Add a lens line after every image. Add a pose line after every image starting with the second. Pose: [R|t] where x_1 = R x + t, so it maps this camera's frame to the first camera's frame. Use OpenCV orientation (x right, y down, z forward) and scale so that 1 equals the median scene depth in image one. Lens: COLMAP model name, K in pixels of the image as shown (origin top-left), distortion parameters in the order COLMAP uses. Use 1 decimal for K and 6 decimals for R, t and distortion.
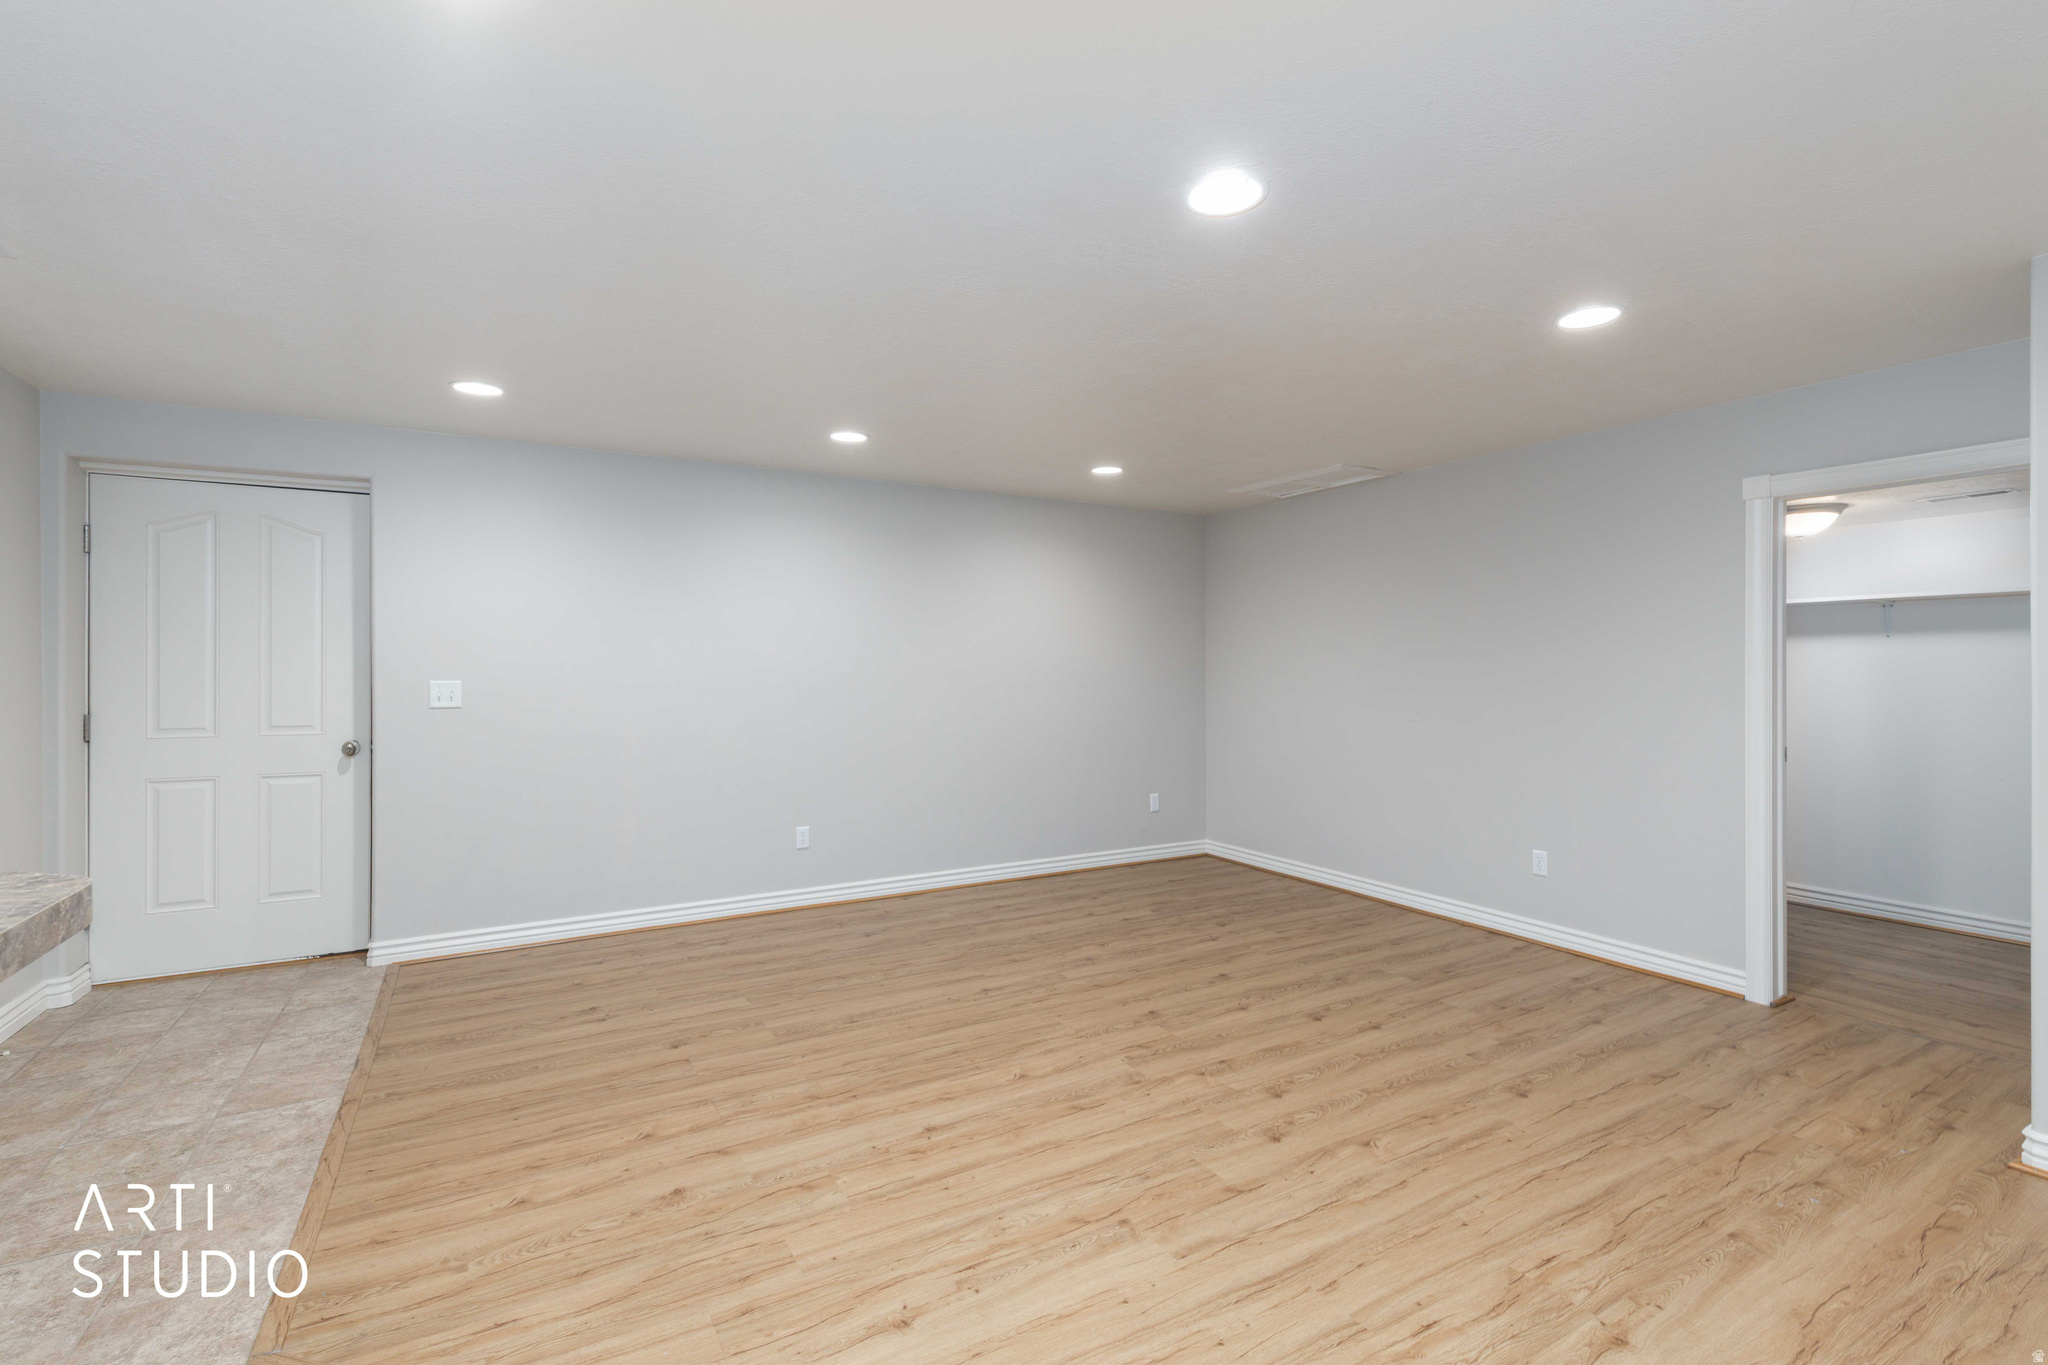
lens RADIAL K [[918.7, 0, 1016.8], [0, 918.7, 671.0], [0, 0, 1]] dist [0.008722, -0.000935]
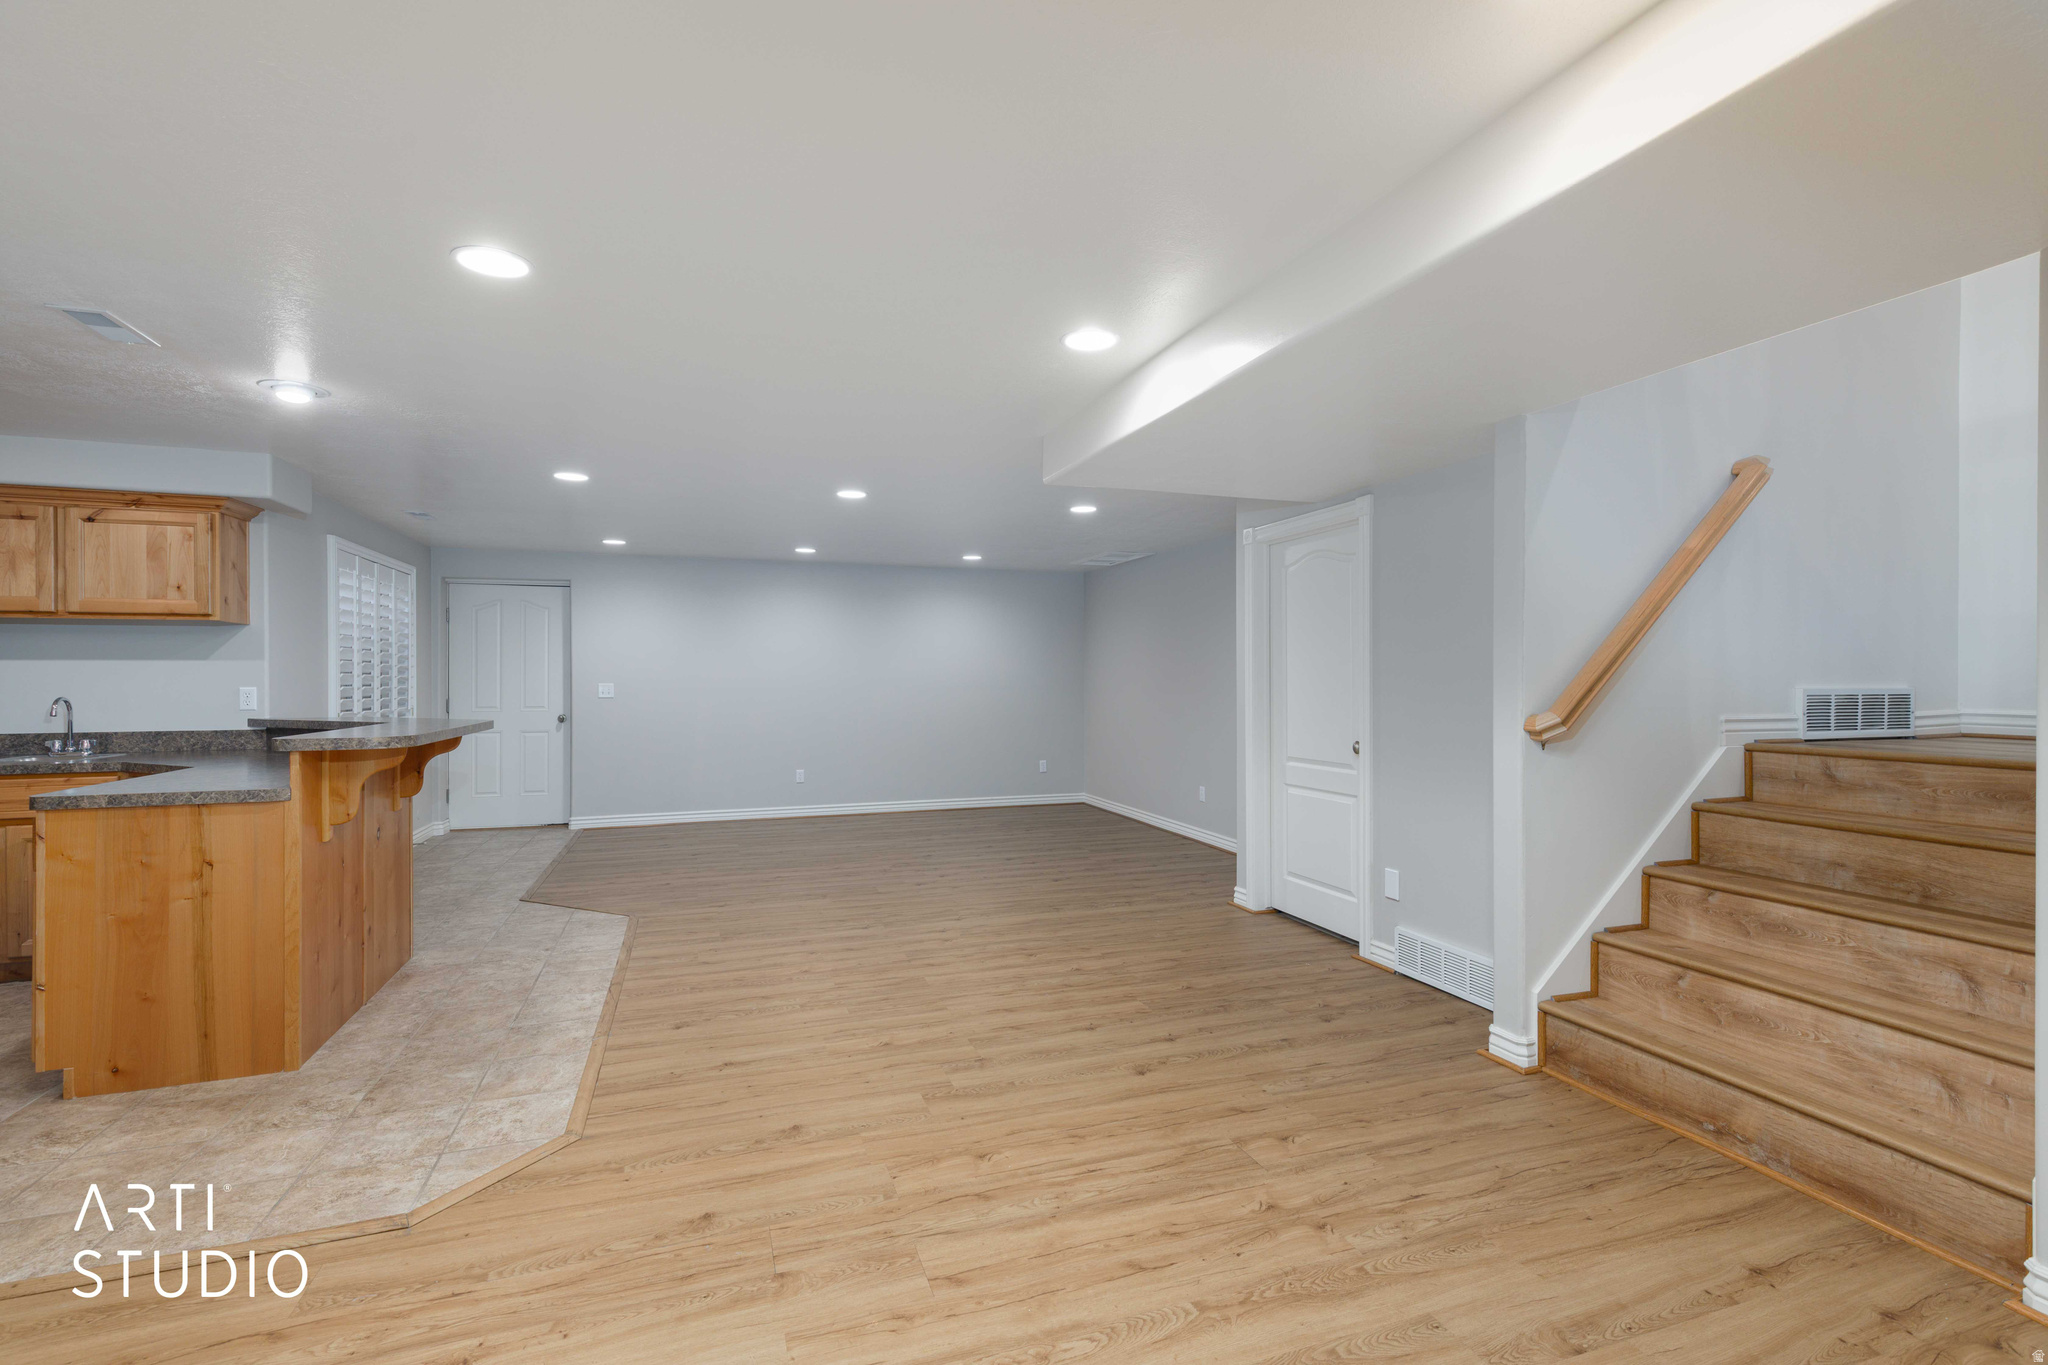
lens RADIAL K [[918.7, 0, 1015.9], [0, 918.7, 679.5], [0, 0, 1]] dist [0.008722, -0.000935]
pose [[0.982075, -0.000472, -0.188492, 0.635459], [0.000201, 0.999999, -0.001455, 0.005470], [0.188493, 0.001391, 0.982074, -0.787885]]
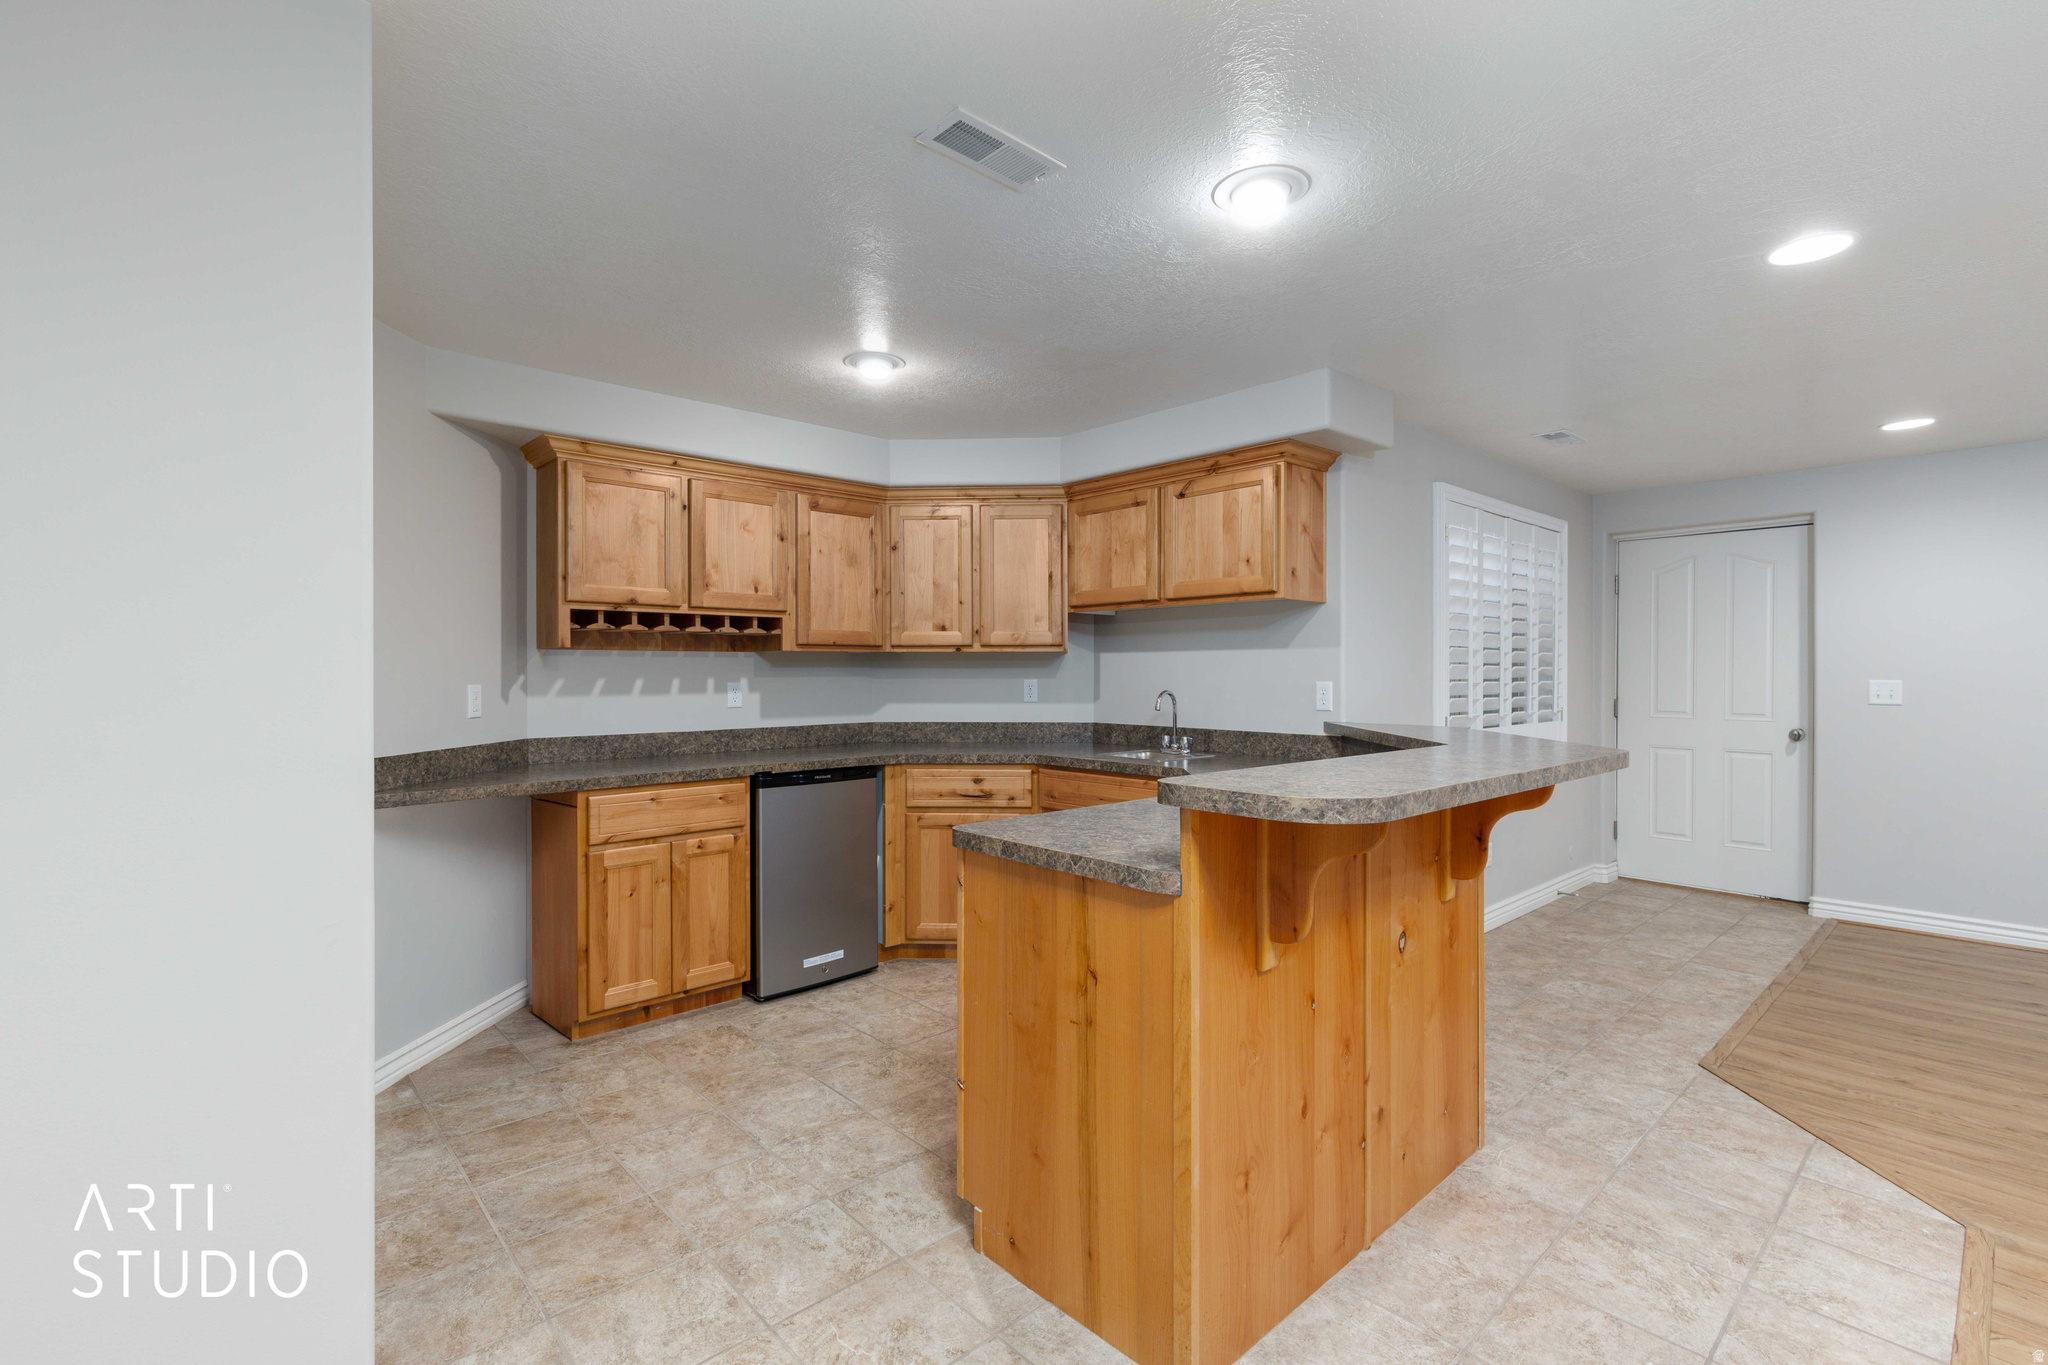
lens RADIAL K [[918.7, 0, 1022.5], [0, 918.7, 674.7], [0, 0, 1]] dist [0.008722, -0.000935]
pose [[0.215448, 0.006072, -0.976496, 0.274829], [-0.004359, 0.999977, 0.005256, 0.002464], [0.976505, 0.003124, 0.215470, -0.289195]]
